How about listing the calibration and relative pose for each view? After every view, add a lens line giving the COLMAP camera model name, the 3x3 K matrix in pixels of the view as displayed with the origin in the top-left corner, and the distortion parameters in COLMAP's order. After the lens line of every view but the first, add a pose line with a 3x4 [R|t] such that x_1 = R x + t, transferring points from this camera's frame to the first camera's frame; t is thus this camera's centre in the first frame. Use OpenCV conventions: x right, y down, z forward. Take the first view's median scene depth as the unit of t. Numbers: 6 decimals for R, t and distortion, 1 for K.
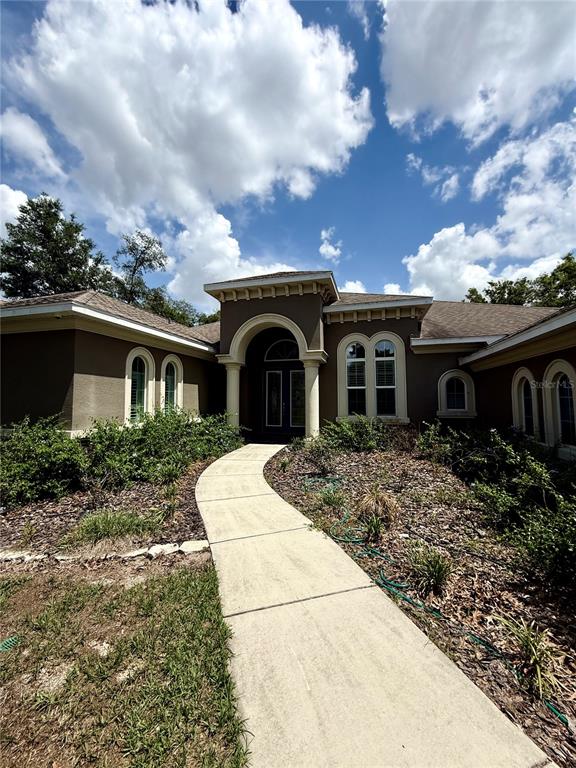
lens RADIAL K [[308.9, 0, 290.5], [0, 308.9, 379.4], [0, 0, 1]] dist [0.019046, -0.002551]
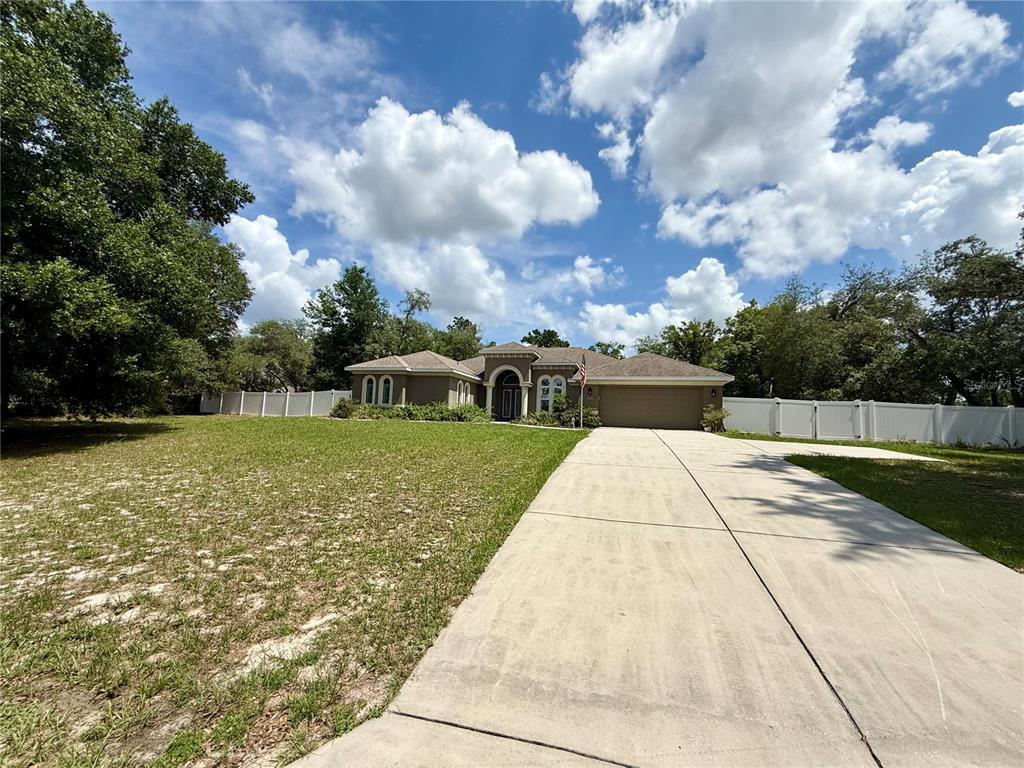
lens RADIAL K [[411.8, 0, 505.6], [0, 411.8, 378.9], [0, 0, 1]] dist [0.019046, -0.002551]
pose [[0.998737, 0.044962, -0.022417, -0.010770], [-0.045704, 0.998385, -0.033736, -0.006157], [0.020864, 0.034718, 0.999179, -1.976875]]
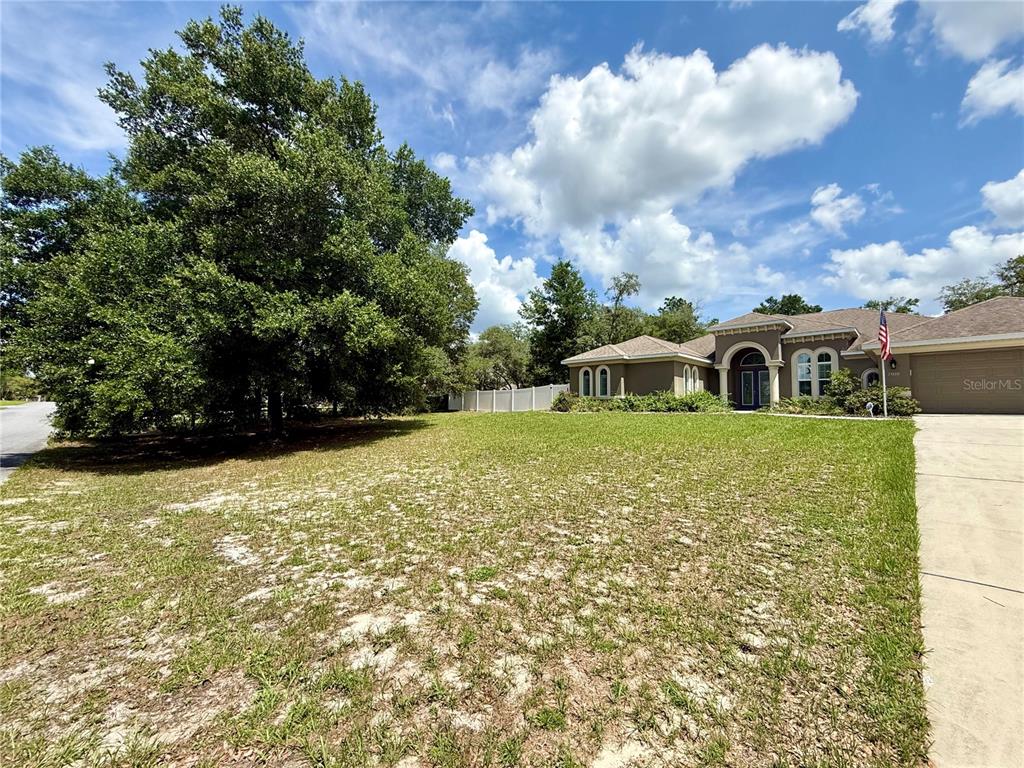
lens RADIAL K [[411.8, 0, 518.7], [0, 411.8, 374.4], [0, 0, 1]] dist [0.019046, -0.002551]
pose [[0.884557, -0.025490, -0.465736, -0.121221], [0.019543, 0.999654, -0.017595, 0.005324], [0.466023, 0.006462, 0.884749, -1.813281]]
